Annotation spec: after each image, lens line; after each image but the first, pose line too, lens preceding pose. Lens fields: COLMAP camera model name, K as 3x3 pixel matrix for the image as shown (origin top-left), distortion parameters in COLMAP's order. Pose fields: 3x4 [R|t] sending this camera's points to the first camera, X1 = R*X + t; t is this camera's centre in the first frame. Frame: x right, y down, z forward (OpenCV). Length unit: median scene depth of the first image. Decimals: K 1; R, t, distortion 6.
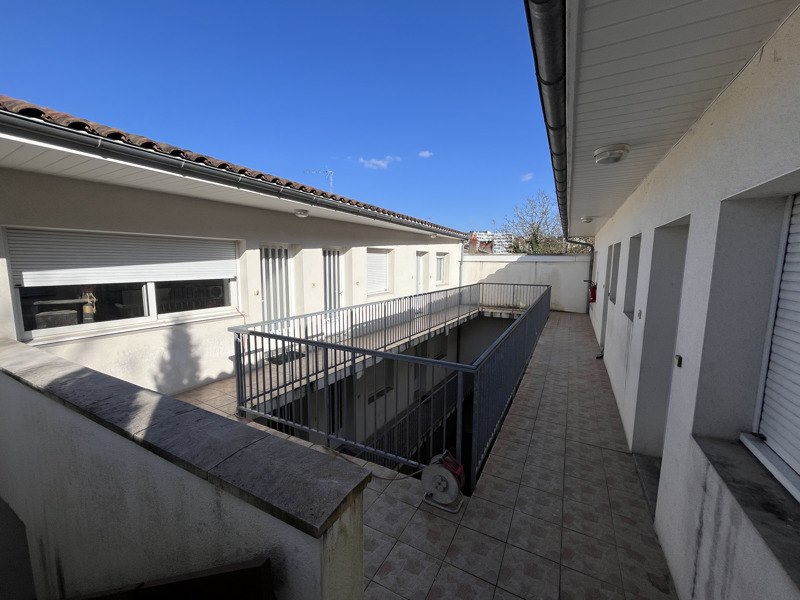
lens RADIAL K [[323.2, 0, 399.2], [0, 323.2, 299.9], [0, 0, 1]] dist [0.000269, -0.000429]
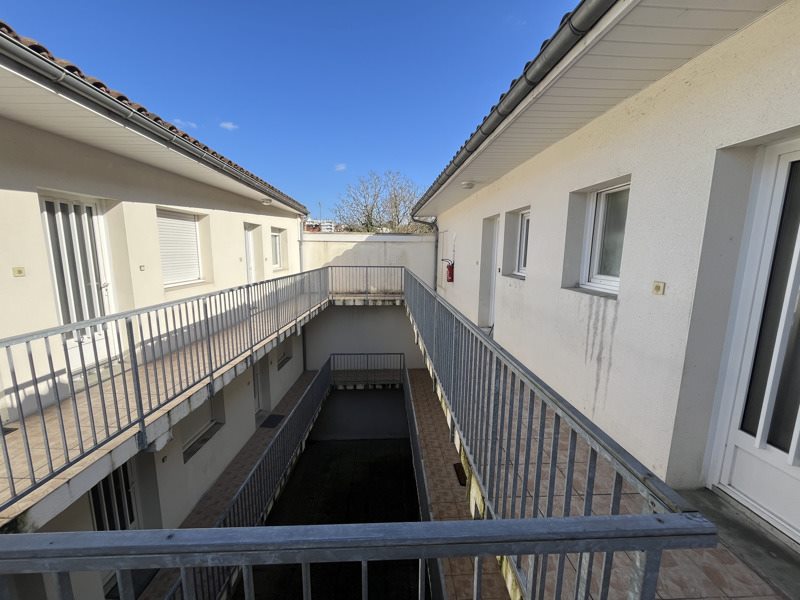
lens RADIAL K [[323.2, 0, 399.8], [0, 323.2, 299.7], [0, 0, 1]] dist [0.000269, -0.000429]
pose [[0.859256, -0.079220, 0.505375, -0.026989], [0.060714, 0.996746, 0.053018, 0.000928], [-0.507930, -0.014873, 0.861270, 0.245239]]
